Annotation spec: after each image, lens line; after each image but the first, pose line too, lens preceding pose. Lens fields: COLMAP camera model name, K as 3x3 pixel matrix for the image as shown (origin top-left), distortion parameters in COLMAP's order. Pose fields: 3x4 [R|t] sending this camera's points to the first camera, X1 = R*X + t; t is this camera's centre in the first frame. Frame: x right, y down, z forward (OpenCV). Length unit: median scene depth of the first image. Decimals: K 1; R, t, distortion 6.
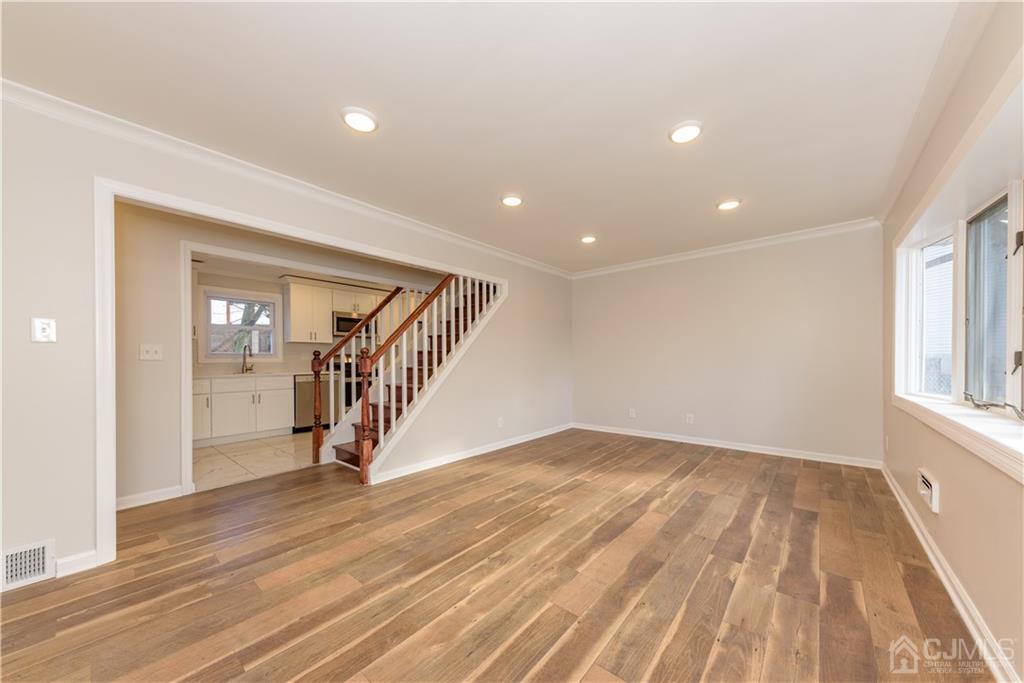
lens RADIAL K [[350.5, 0, 536.8], [0, 350.5, 359.9], [0, 0, 1]] dist [0.000632, -0.000069]
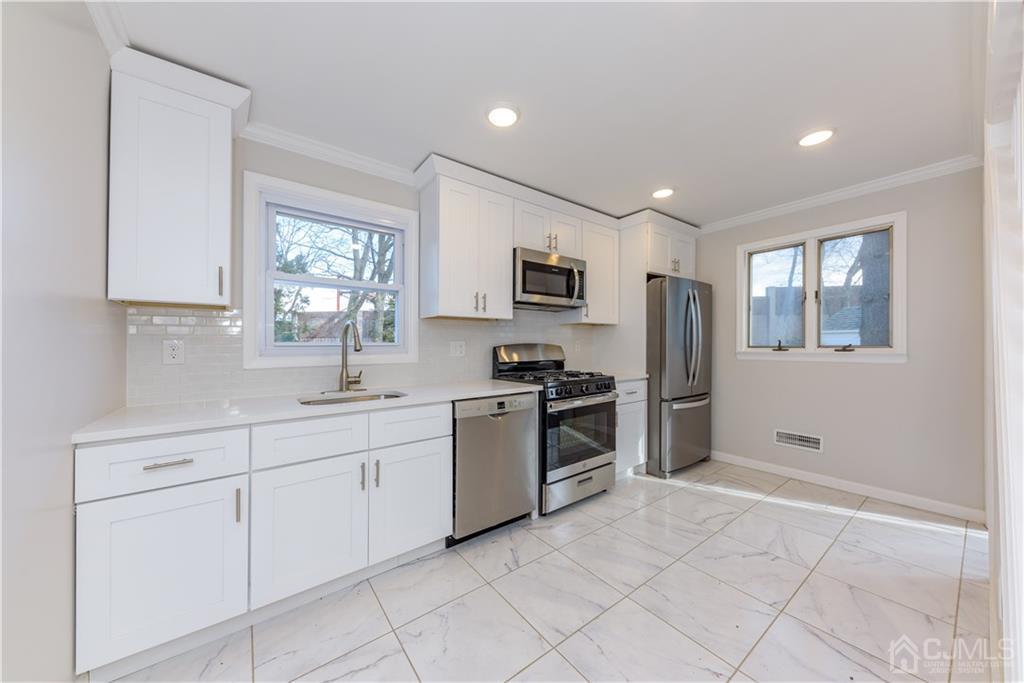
lens RADIAL K [[350.5, 0, 506.8], [0, 350.5, 344.6], [0, 0, 1]] dist [0.000632, -0.000069]
pose [[0.962402, 0.009422, -0.271467, -0.769829], [-0.011512, 0.999915, -0.006108, -0.022701], [0.271386, 0.009004, 0.962428, 0.936371]]
